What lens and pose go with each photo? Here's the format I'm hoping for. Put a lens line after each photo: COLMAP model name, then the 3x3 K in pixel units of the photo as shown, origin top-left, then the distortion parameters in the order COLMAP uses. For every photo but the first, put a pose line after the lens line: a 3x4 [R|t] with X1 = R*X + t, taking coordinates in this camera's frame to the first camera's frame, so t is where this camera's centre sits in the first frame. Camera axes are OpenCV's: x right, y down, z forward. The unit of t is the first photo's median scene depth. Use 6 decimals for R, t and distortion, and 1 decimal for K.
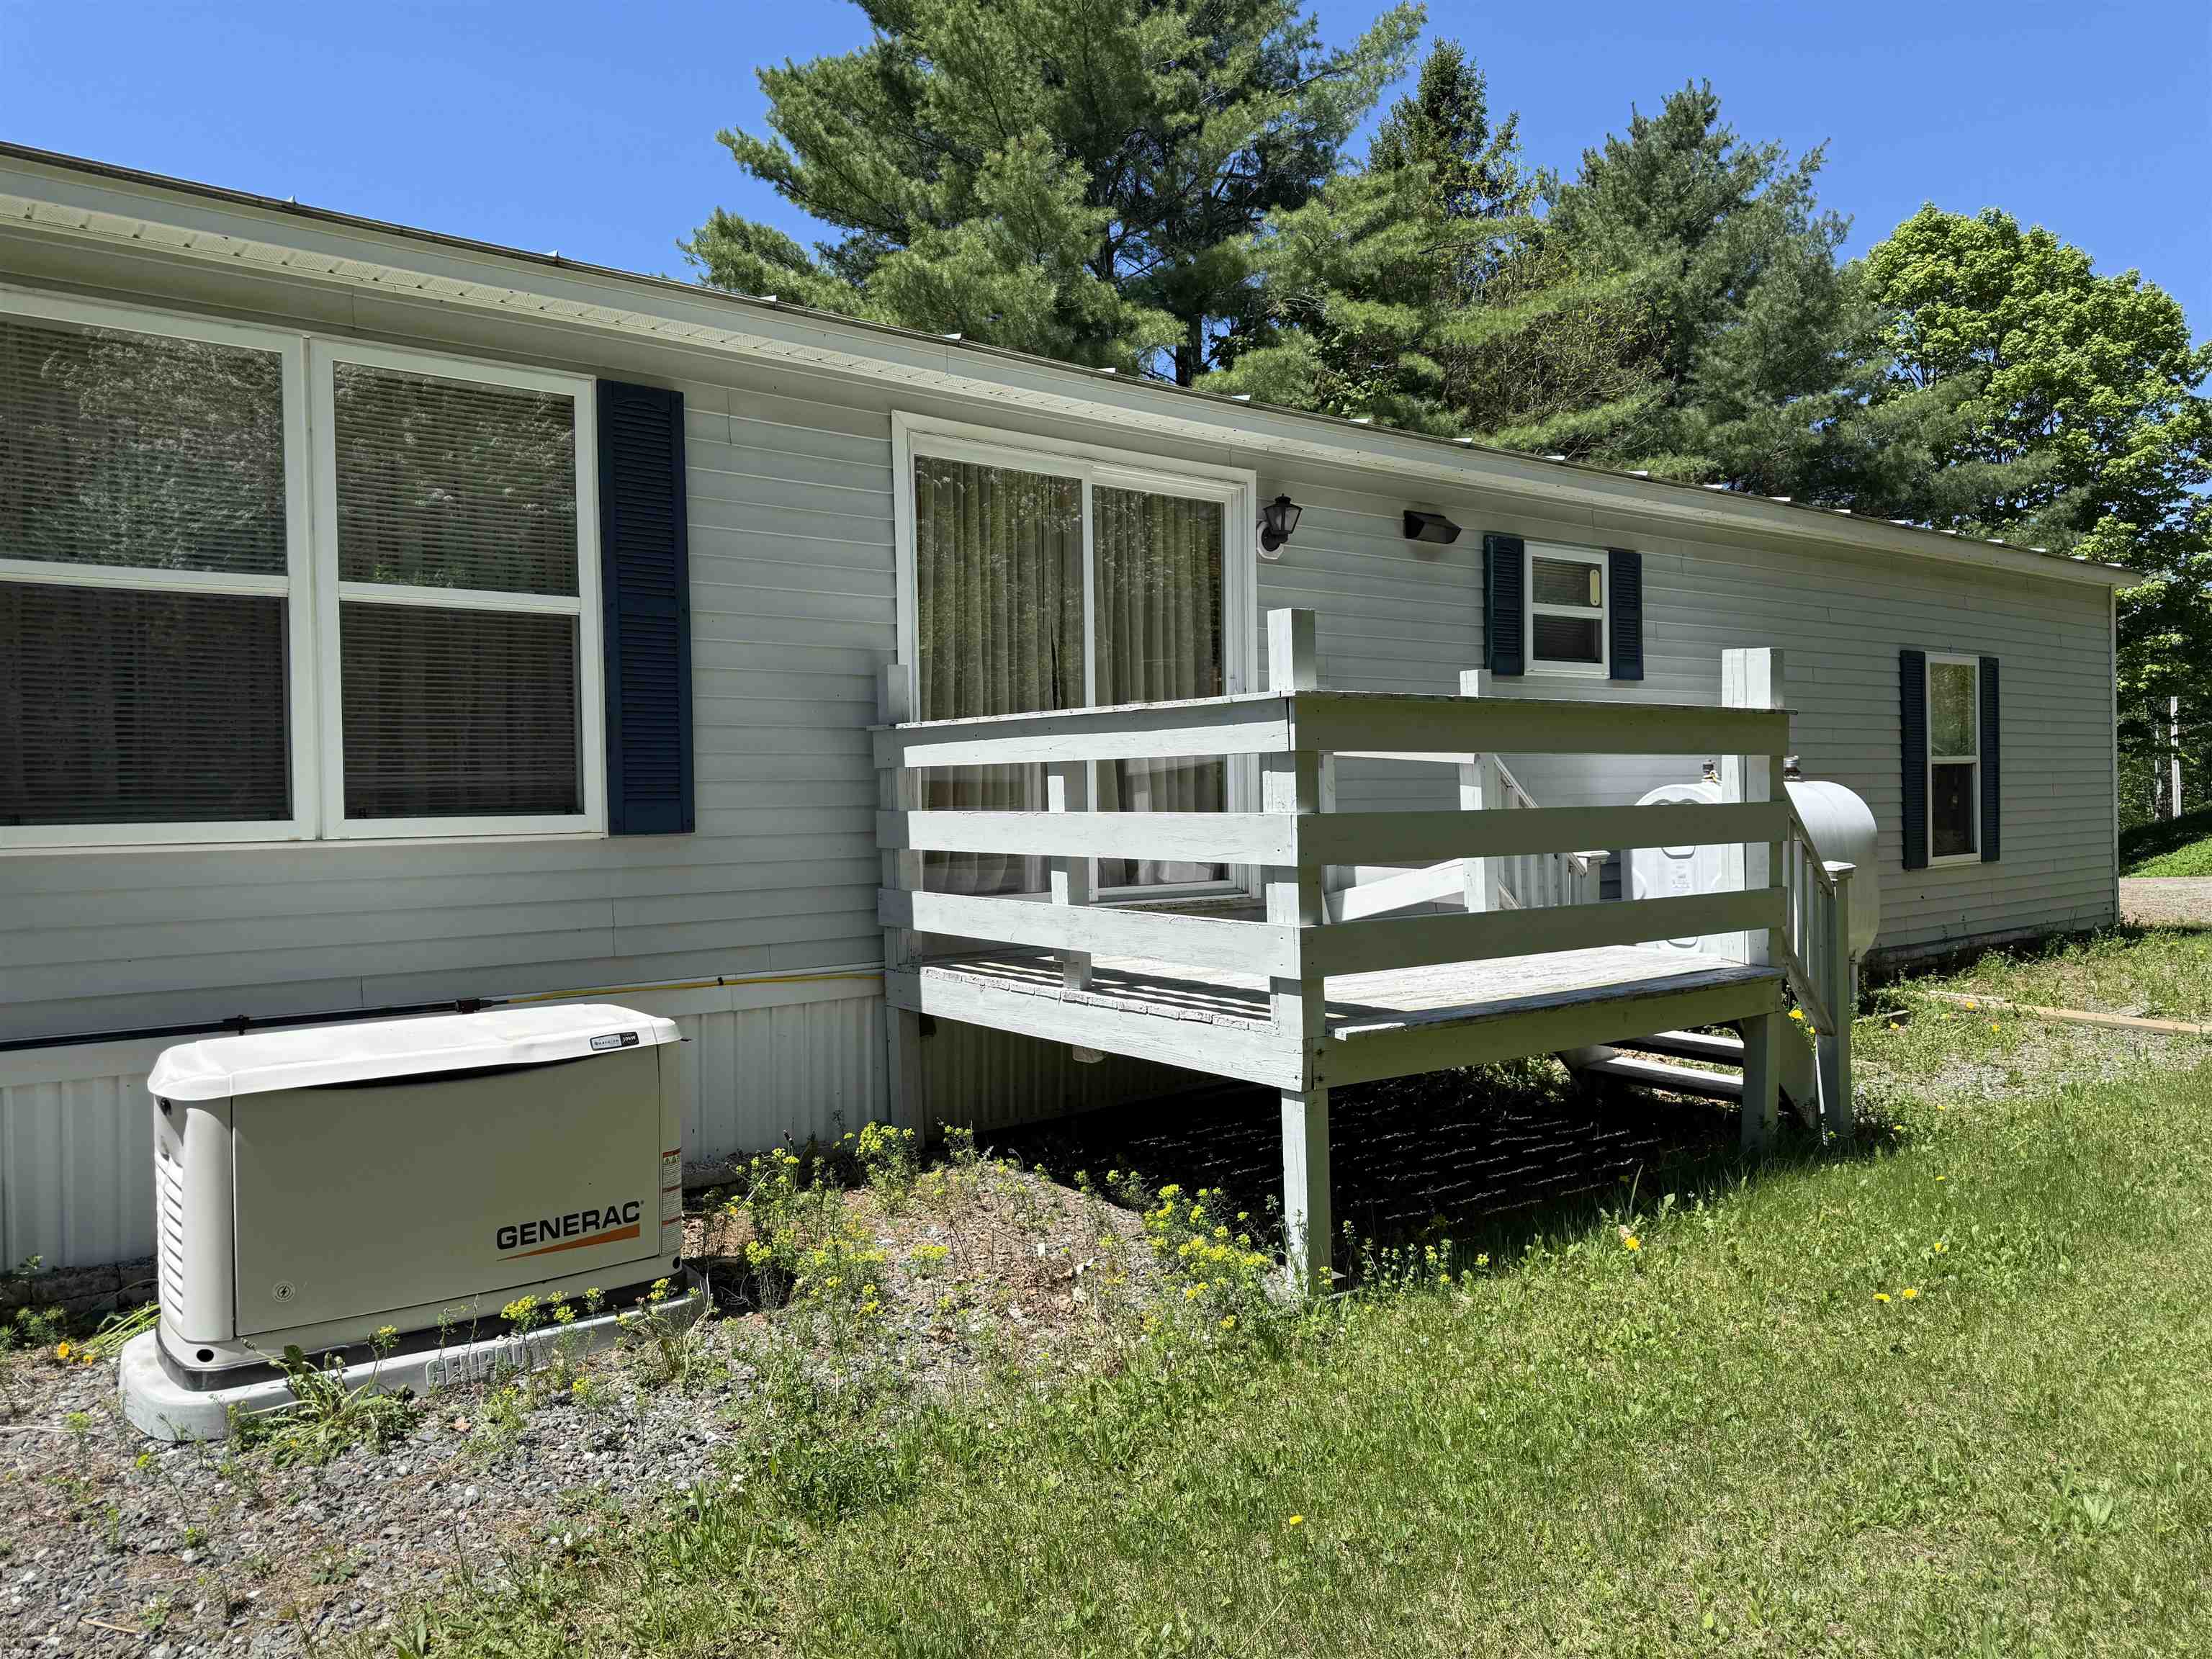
lens RADIAL K [[1568.4, 0, 1098.2], [0, 1568.4, 812.1], [0, 0, 1]] dist [0.013838, -0.018054]
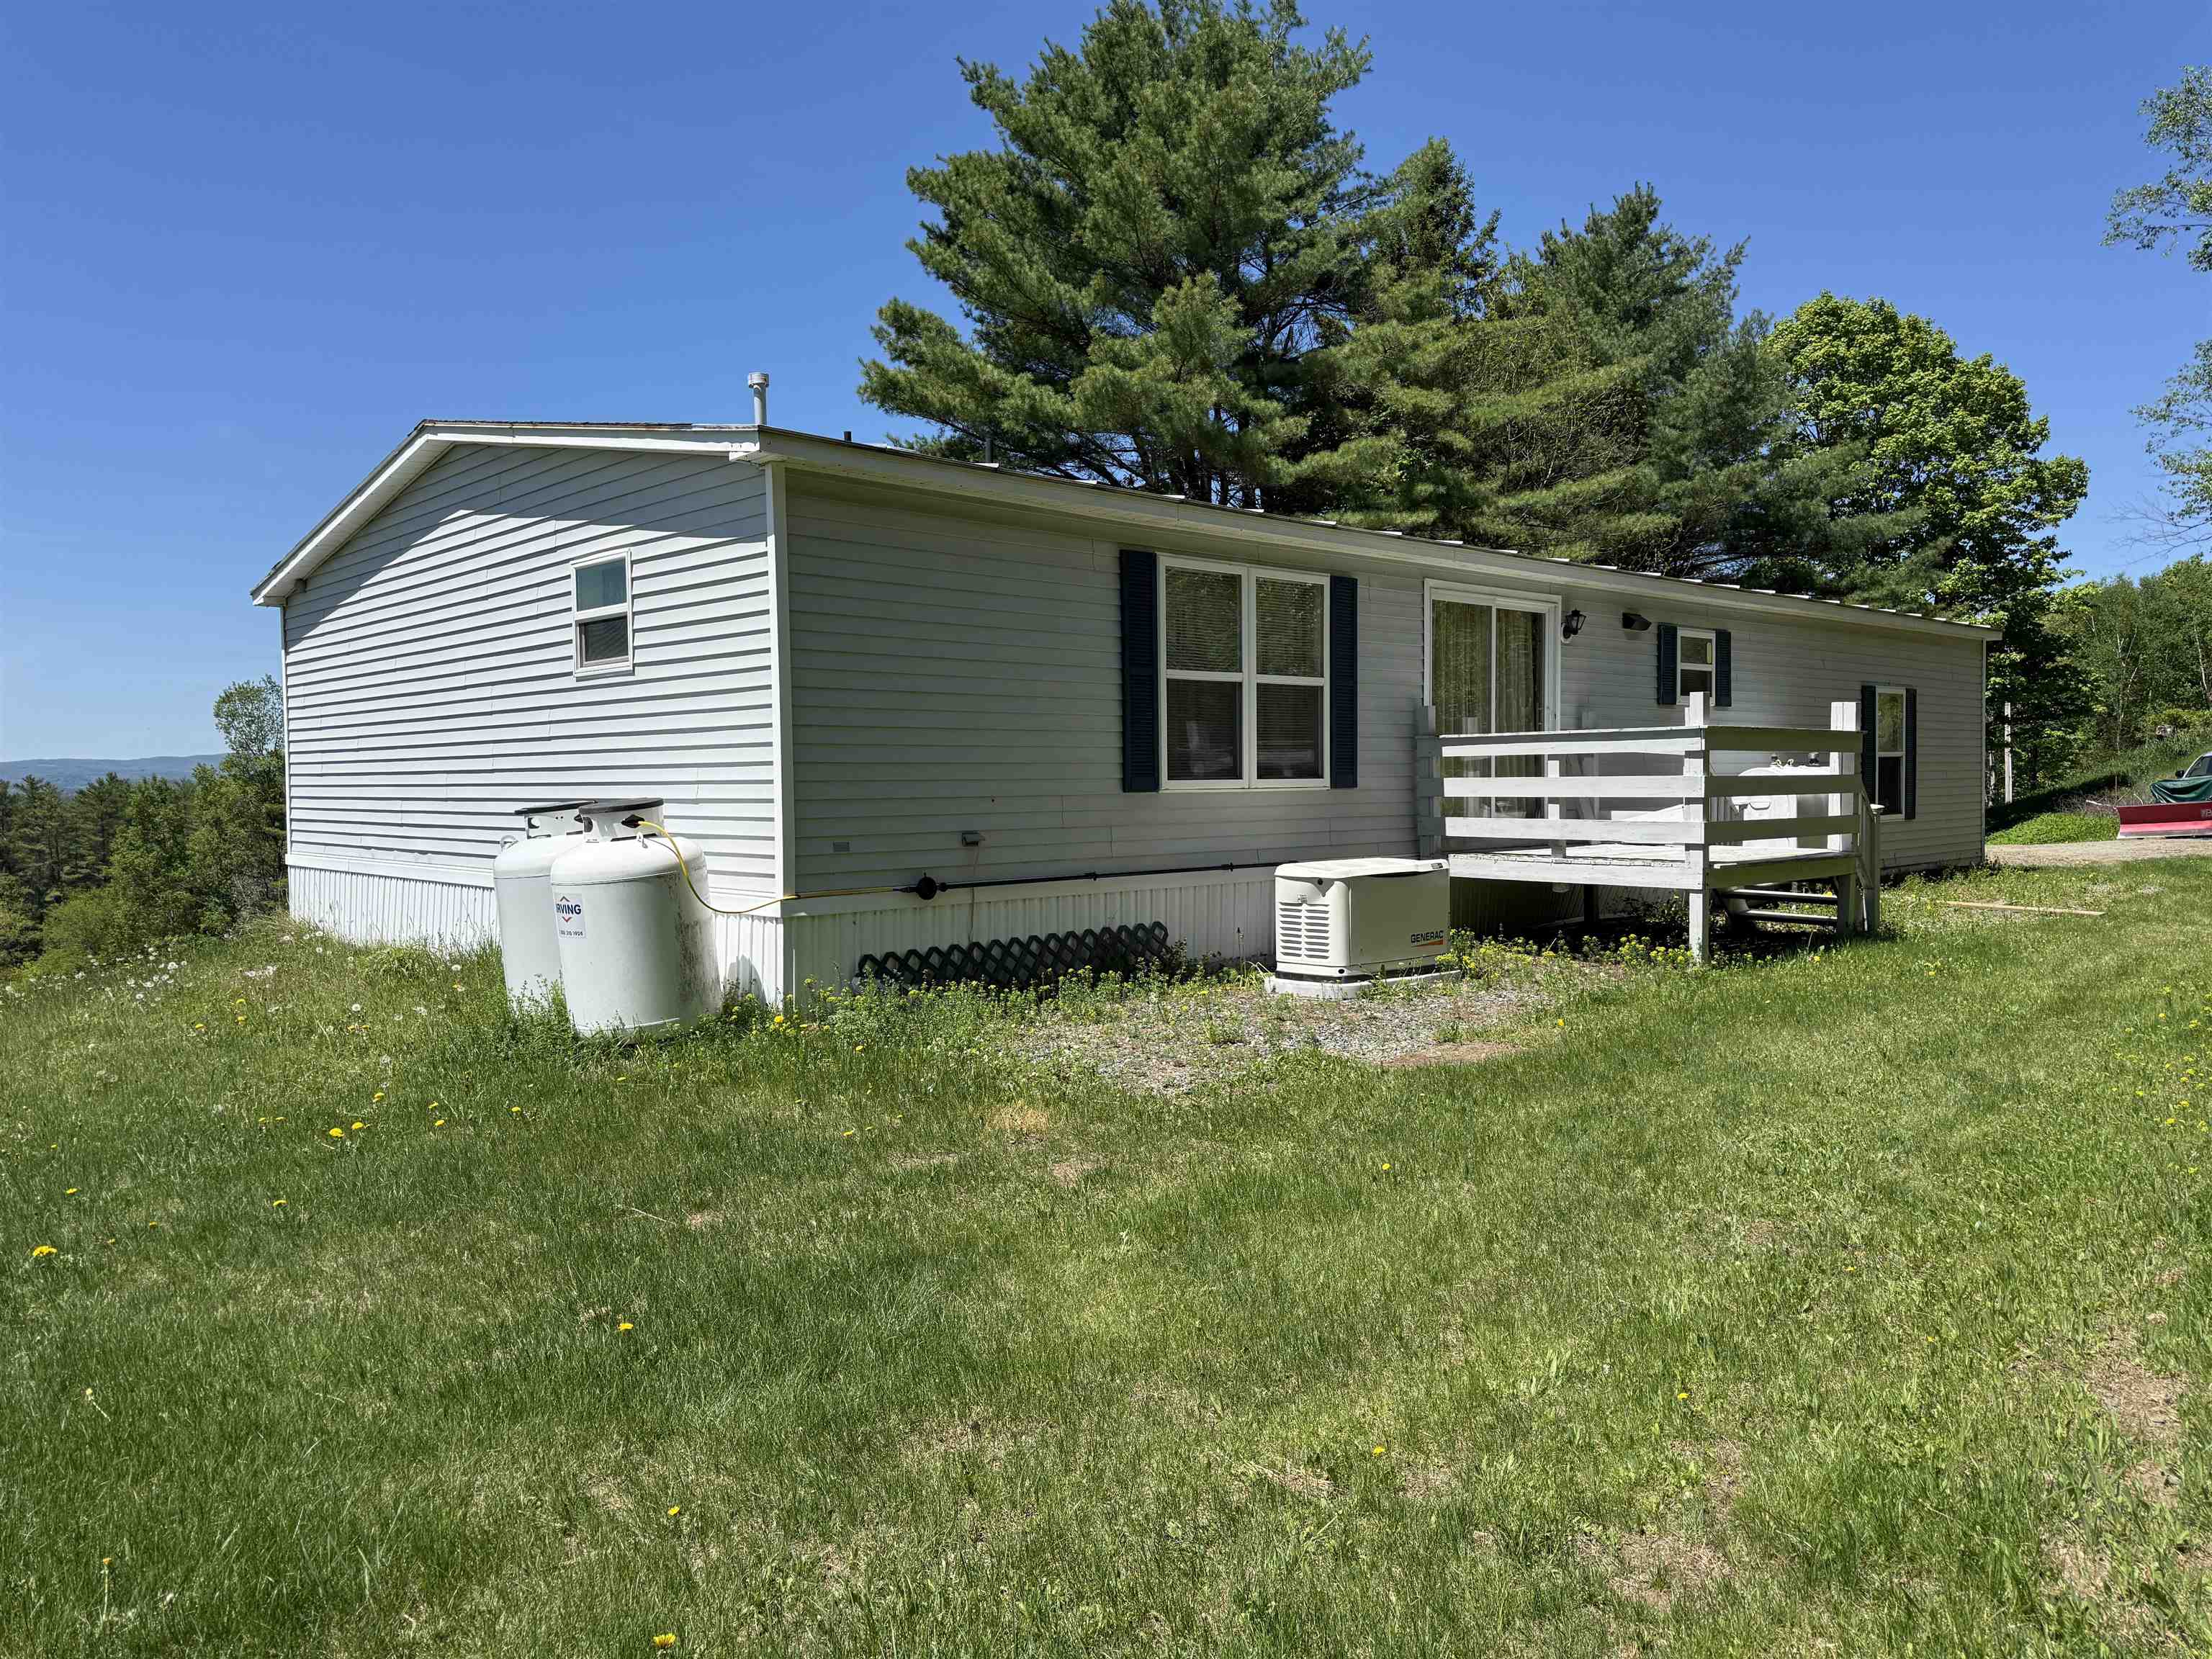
lens RADIAL K [[1568.4, 0, 1104.1], [0, 1568.4, 849.7], [0, 0, 1]] dist [0.013838, -0.018054]
pose [[0.996568, -0.001309, 0.082767, -0.150356], [-0.001185, 0.999547, 0.030072, 0.006417], [-0.082769, -0.030066, 0.996115, -0.204583]]
